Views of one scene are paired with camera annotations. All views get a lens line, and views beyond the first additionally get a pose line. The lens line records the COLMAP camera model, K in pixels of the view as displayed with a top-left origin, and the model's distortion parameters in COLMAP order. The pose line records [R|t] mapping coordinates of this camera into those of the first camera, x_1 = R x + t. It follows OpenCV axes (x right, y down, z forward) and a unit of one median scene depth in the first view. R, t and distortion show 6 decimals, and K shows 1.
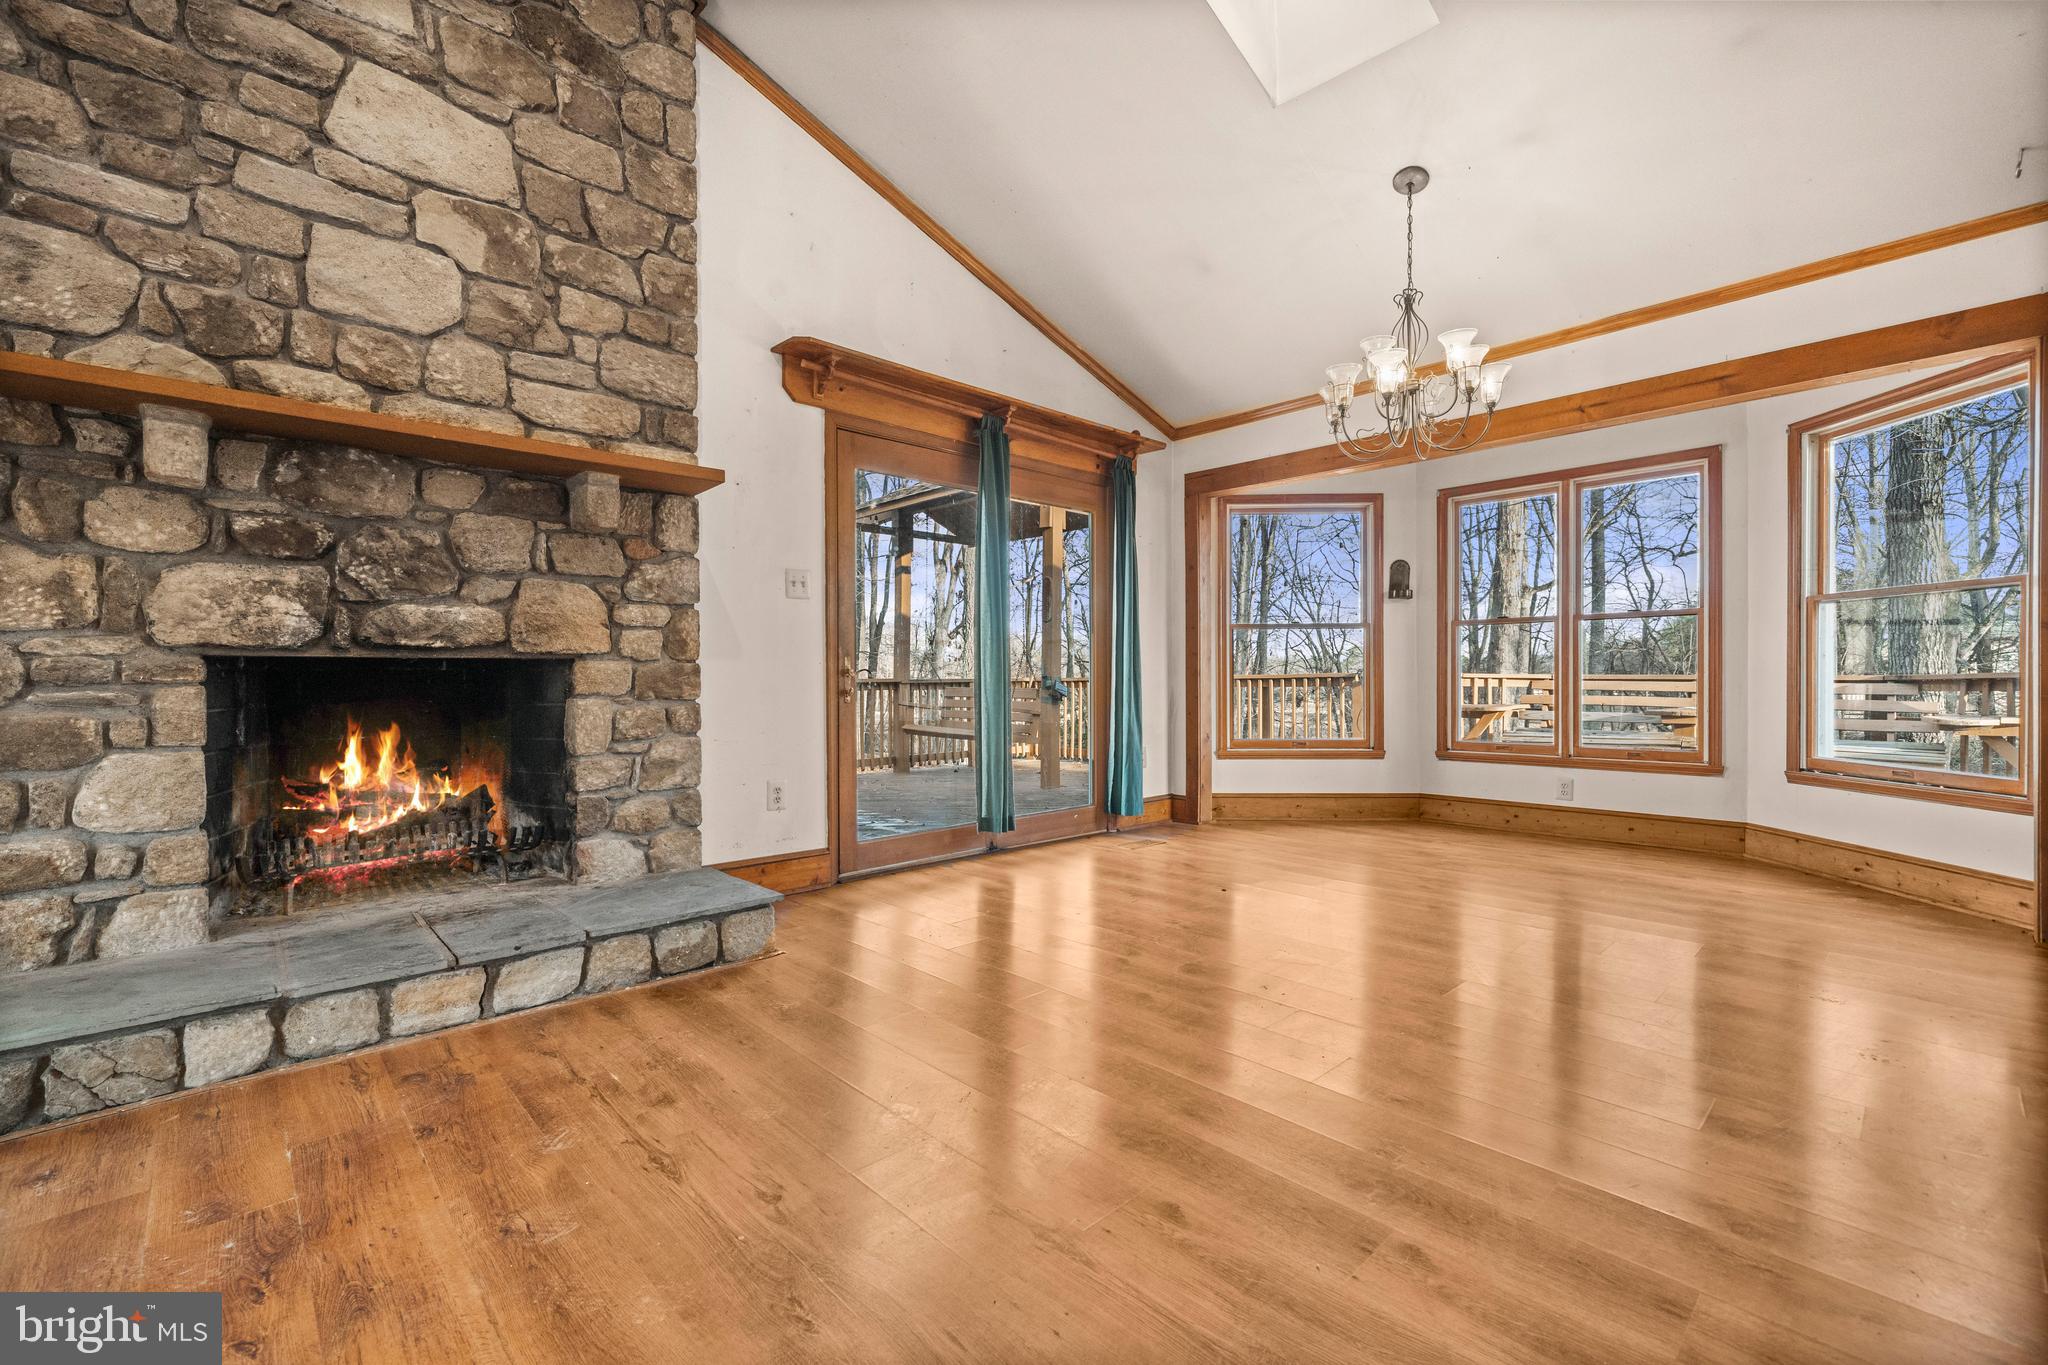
lens RADIAL K [[882.6, 0, 1027.1], [0, 882.6, 685.8], [0, 0, 1]] dist [-0.001868, 0.001138]
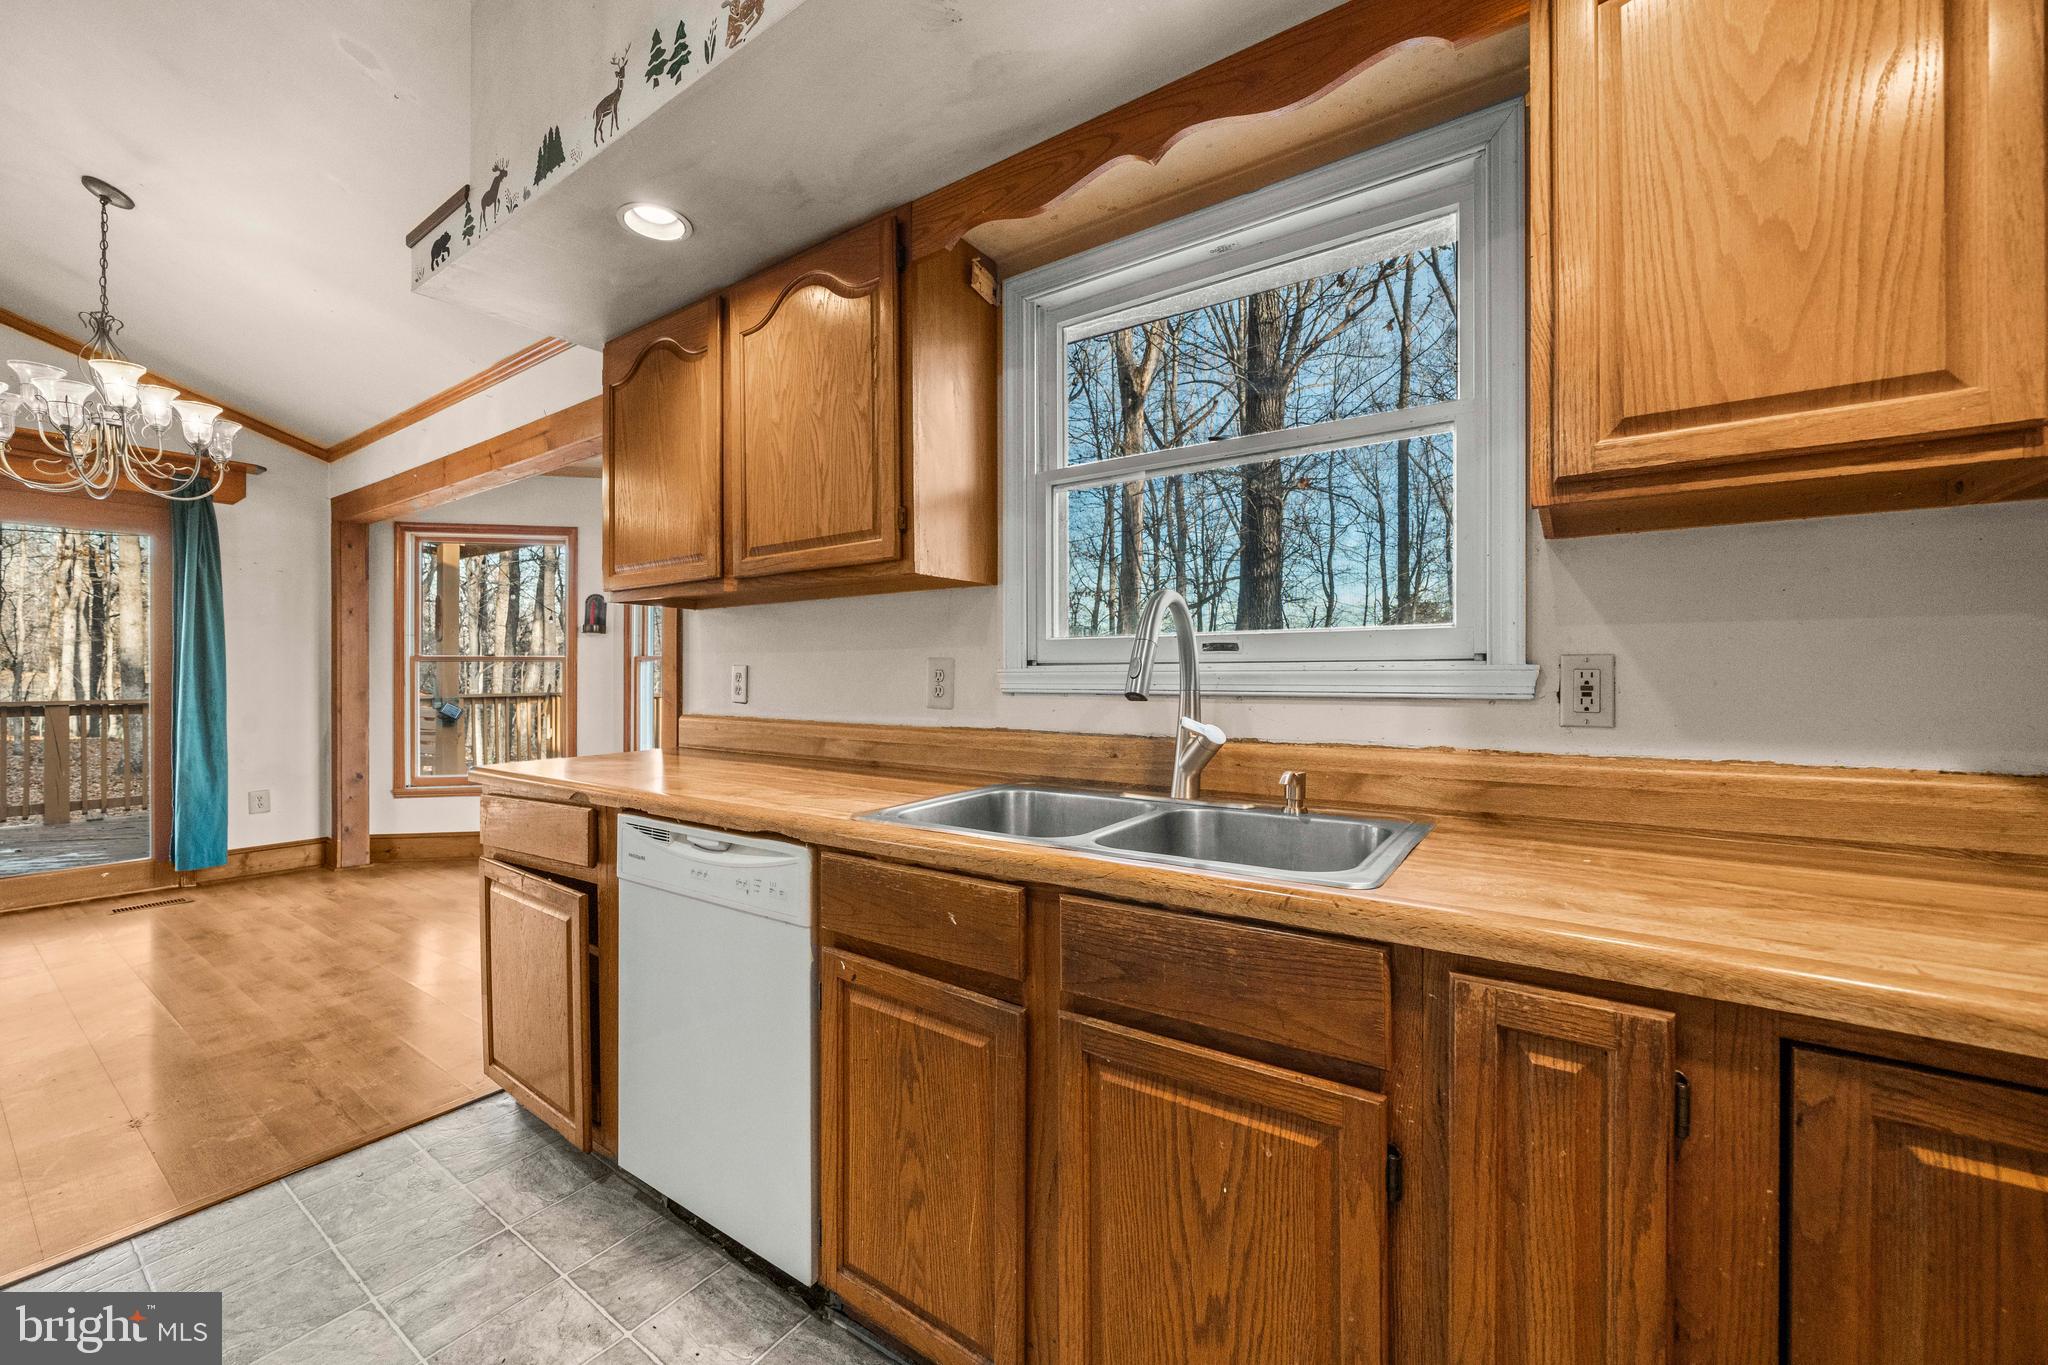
lens RADIAL K [[799.0, 0, 1011.9], [0, 799.0, 676.9], [0, 0, 1]] dist [-0.003182, -0.000098]
pose [[0.980137, 0.000651, 0.198320, 1.259611], [0.000389, 0.999986, -0.005207, -0.078740], [-0.198321, 0.005181, 0.980123, 0.022748]]
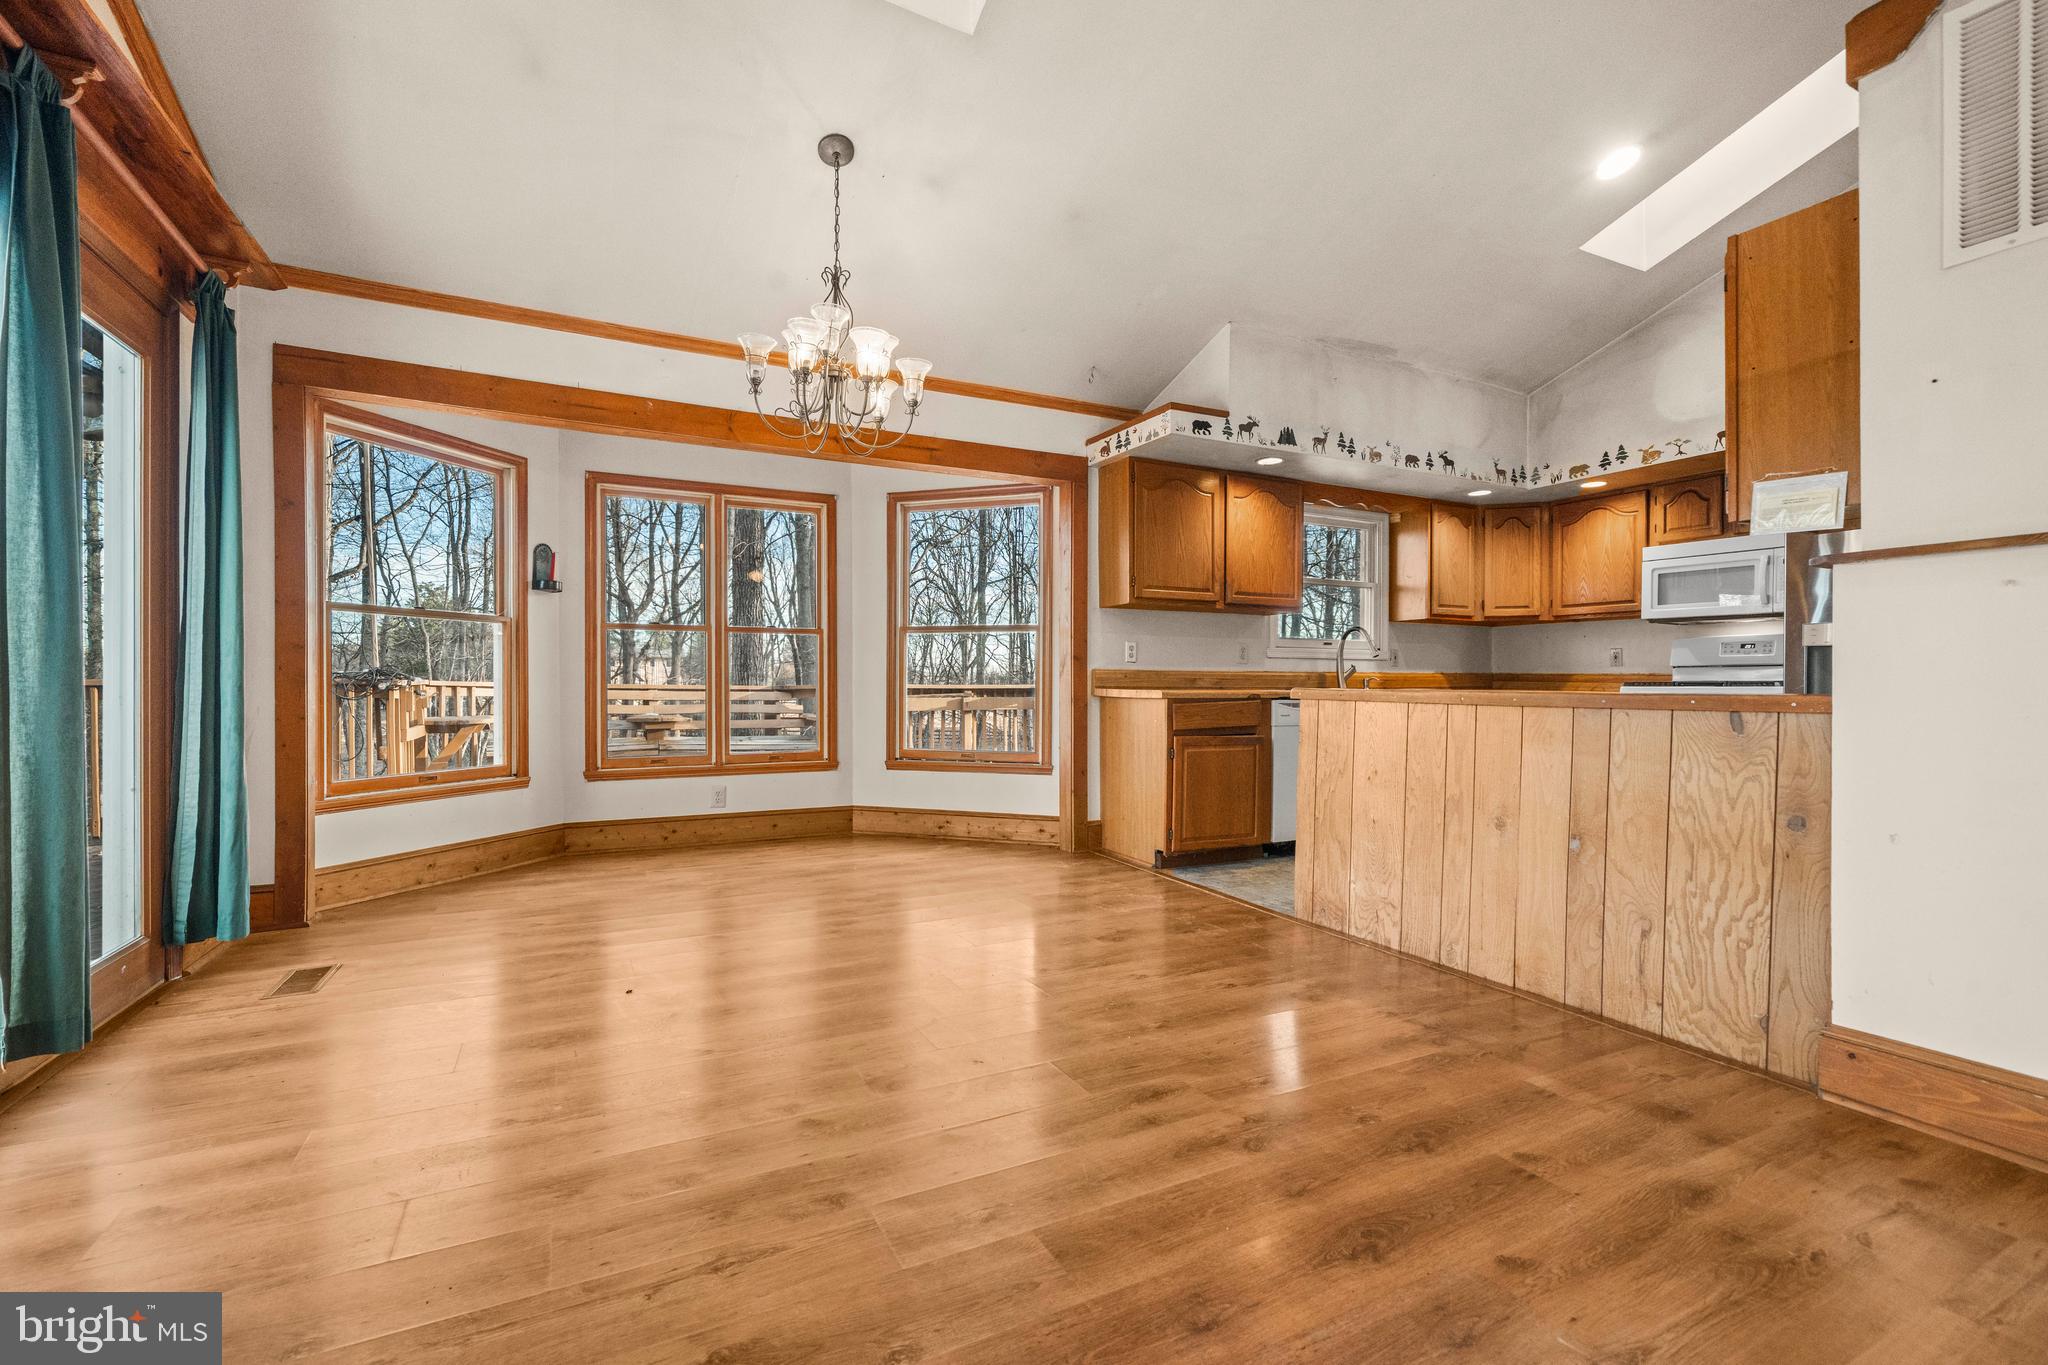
lens RADIAL K [[882.6, 0, 1016.6], [0, 882.6, 693.1], [0, 0, 1]] dist [-0.001868, 0.001138]
pose [[0.284500, -0.003883, 0.958668, -0.424497], [0.003678, 0.999989, 0.002959, -0.007240], [-0.958669, 0.002684, 0.284511, 0.594482]]
